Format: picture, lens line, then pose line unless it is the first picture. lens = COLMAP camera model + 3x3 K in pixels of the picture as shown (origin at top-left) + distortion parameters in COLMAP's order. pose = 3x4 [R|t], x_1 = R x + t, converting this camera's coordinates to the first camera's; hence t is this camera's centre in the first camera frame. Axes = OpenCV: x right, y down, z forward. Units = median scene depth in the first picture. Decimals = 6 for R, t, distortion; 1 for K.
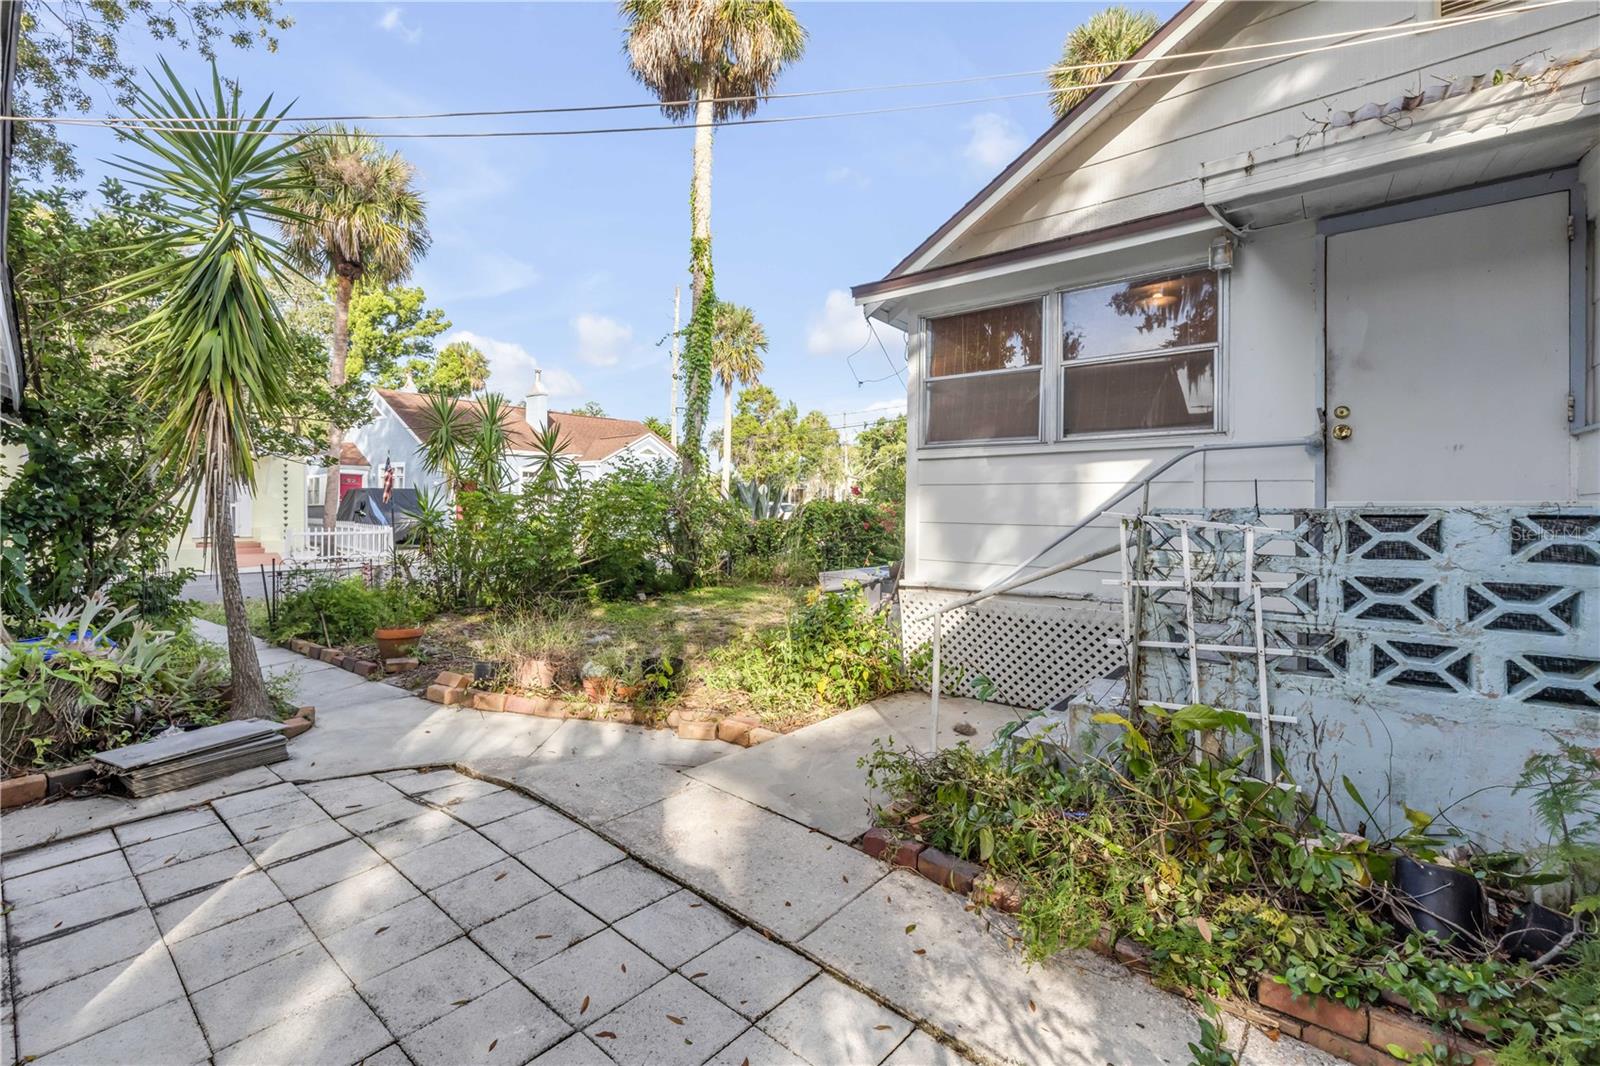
lens RADIAL K [[723.5, 0, 797.4], [0, 723.5, 492.0], [0, 0, 1]] dist [0.002156, 0.000181]
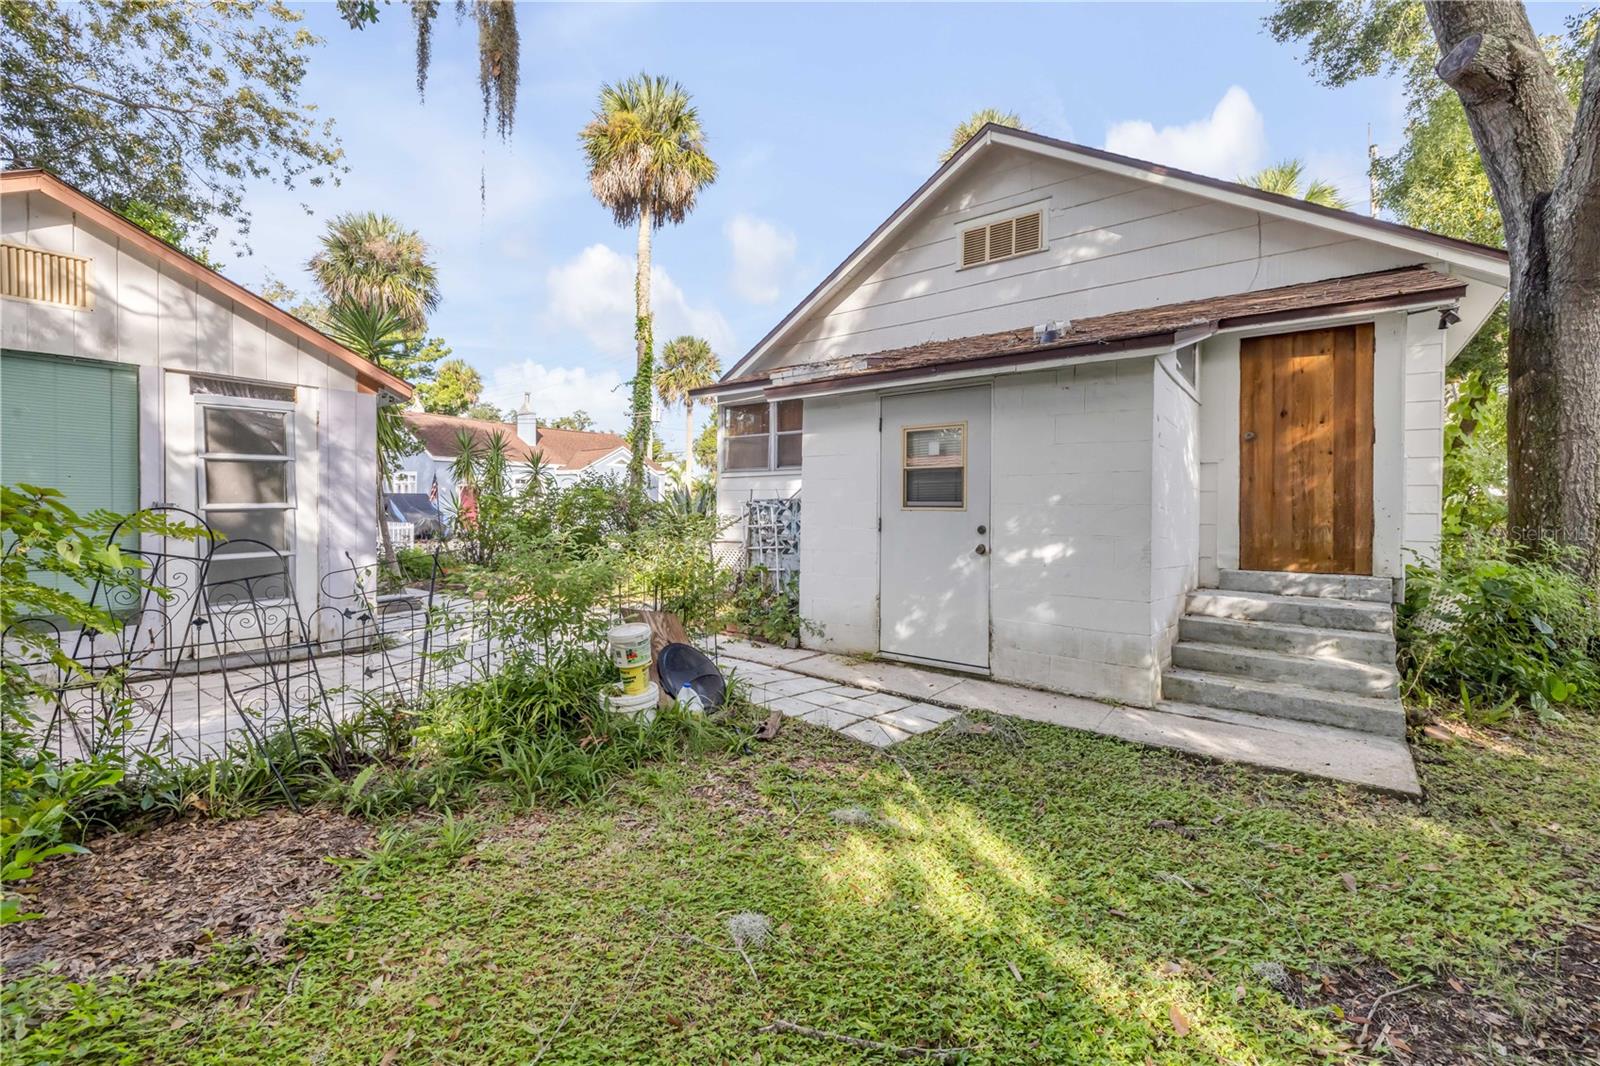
lens RADIAL K [[689.2, 0, 800.2], [0, 689.2, 507.3], [0, 0, 1]] dist [0.001811, 0.000276]
pose [[0.999504, -0.003993, 0.031240, 0.130632], [0.003463, 0.999850, 0.016997, 0.002150], [-0.031304, -0.016881, 0.999367, -0.365267]]
